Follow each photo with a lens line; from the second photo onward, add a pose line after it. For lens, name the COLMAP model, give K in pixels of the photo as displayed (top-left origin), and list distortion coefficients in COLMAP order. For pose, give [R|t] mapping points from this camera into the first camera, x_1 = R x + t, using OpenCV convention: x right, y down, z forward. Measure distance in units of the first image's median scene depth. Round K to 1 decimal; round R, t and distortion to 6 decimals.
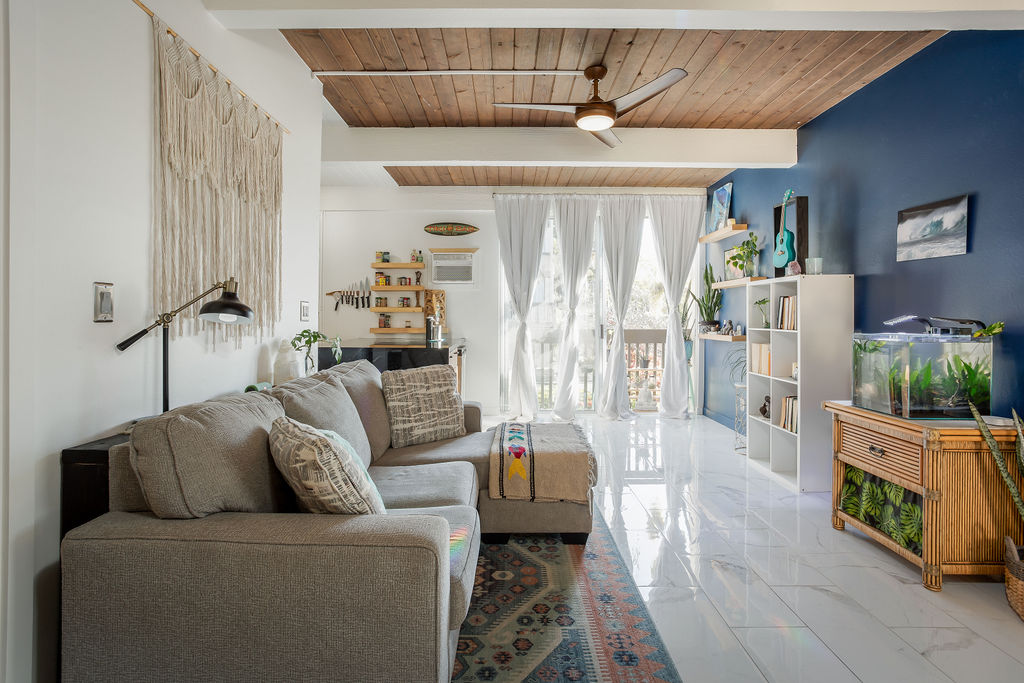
lens RADIAL K [[517.6, 0, 425.6], [0, 517.6, 322.4], [0, 0, 1]] dist [-0.018836, 0.013061]
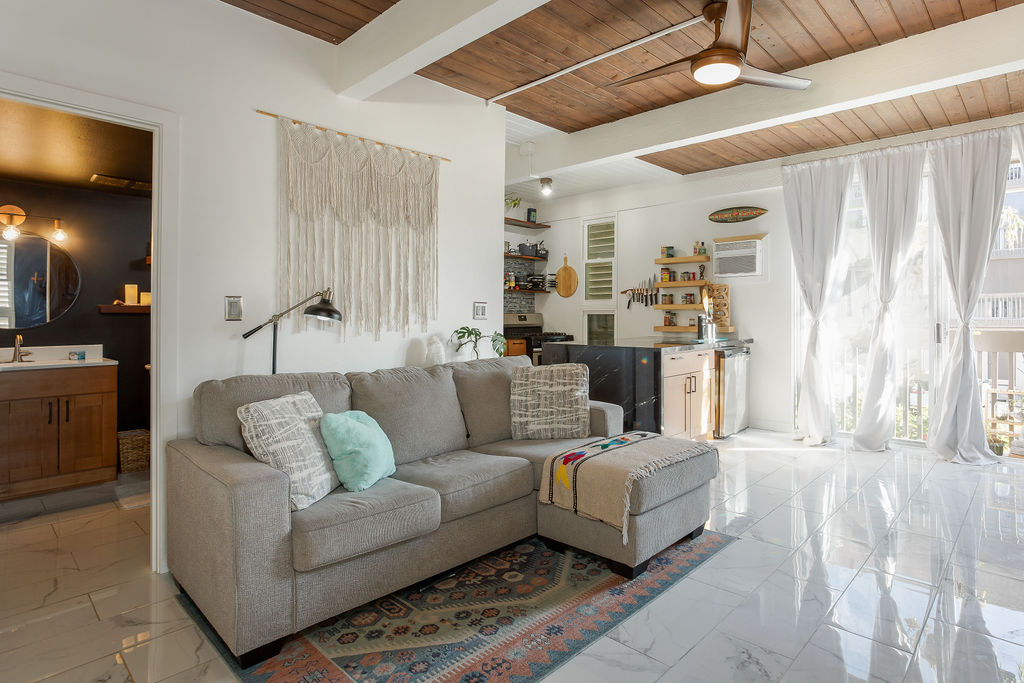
lens RADIAL K [[517.6, 0, 547.4], [0, 517.6, 319.0], [0, 0, 1]] dist [-0.018836, 0.013061]
pose [[0.776963, 0.001325, -0.629545, 0.636216], [-0.001599, 0.999999, 0.000131, -0.003904], [0.629545, 0.000906, 0.776964, 0.208082]]
